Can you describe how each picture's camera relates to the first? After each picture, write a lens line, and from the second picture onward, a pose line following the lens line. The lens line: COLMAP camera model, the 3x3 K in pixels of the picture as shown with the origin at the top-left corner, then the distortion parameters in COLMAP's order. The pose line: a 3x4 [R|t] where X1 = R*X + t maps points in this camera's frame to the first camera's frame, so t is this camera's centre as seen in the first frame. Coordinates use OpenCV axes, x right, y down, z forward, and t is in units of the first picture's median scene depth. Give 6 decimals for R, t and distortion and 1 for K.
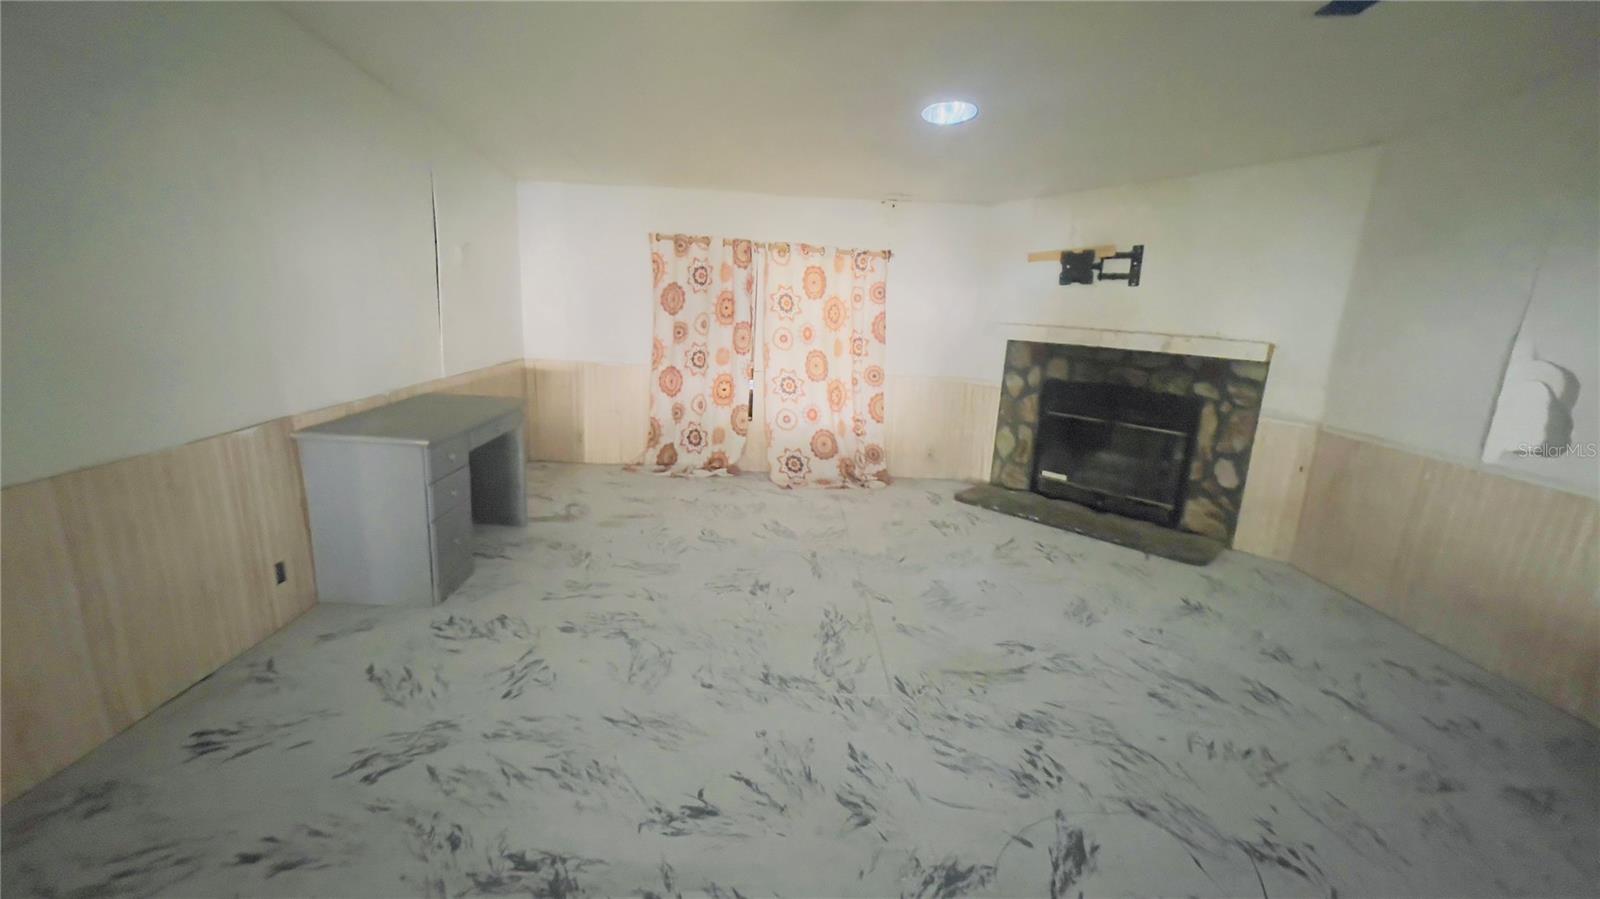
lens RADIAL K [[662.7, 0, 792.7], [0, 662.7, 458.9], [0, 0, 1]] dist [-0.009483, 0.003567]
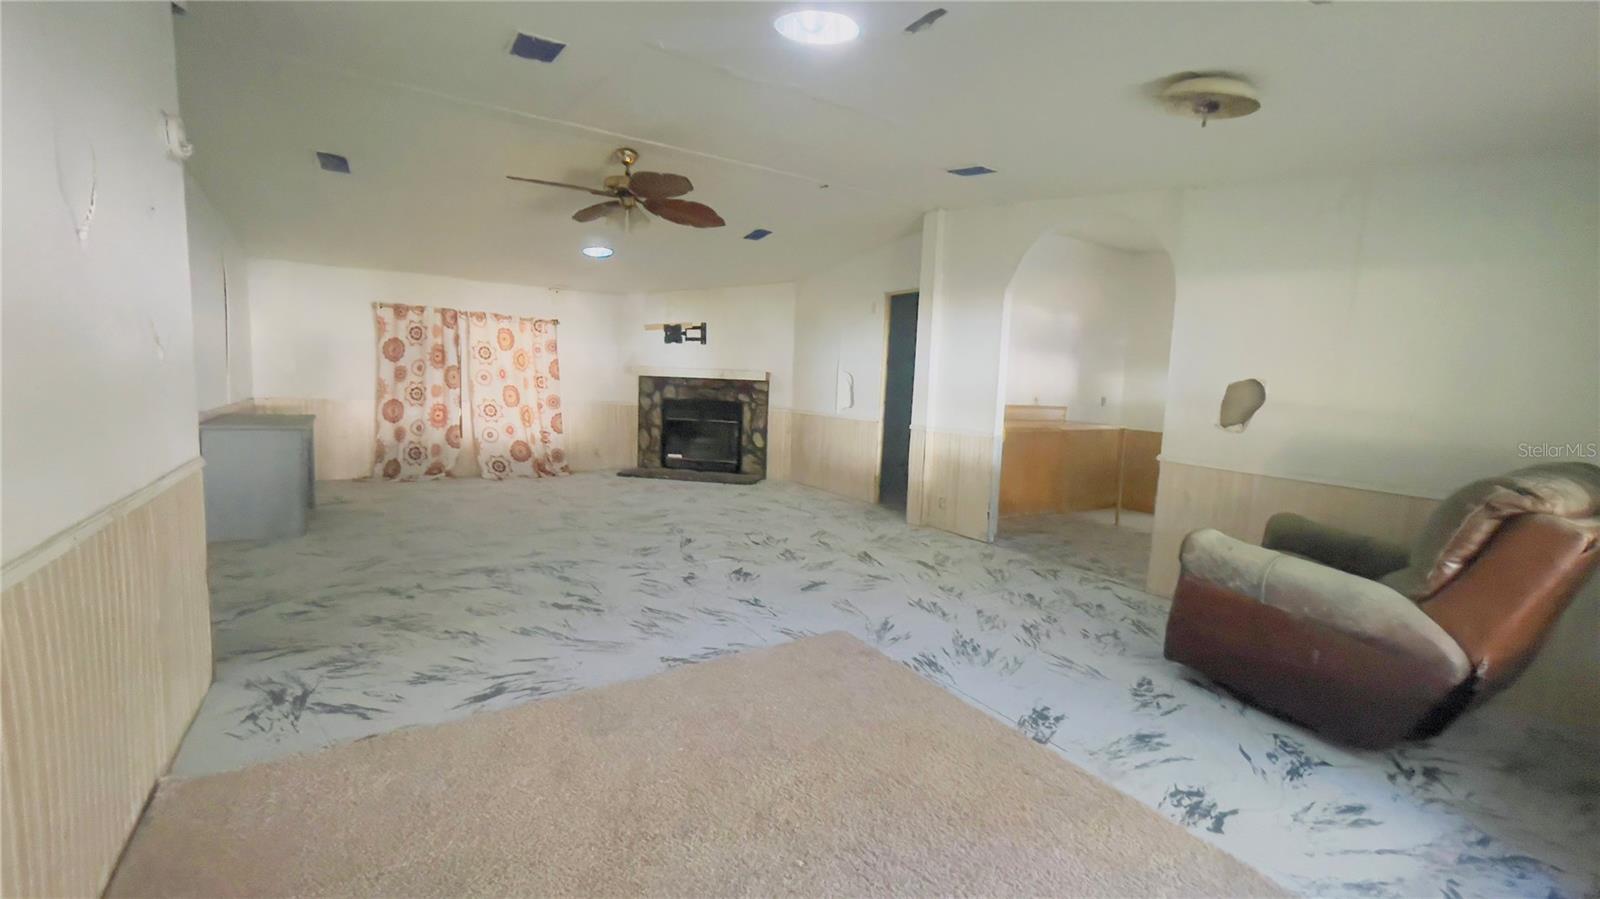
lens RADIAL K [[662.7, 0, 806.2], [0, 662.7, 452.5], [0, 0, 1]] dist [-0.009483, 0.003567]
pose [[0.842732, -0.073567, 0.533283, -0.205902], [0.123560, 0.990605, -0.058604, 0.149659], [-0.523962, 0.115280, 0.843904, -0.555106]]
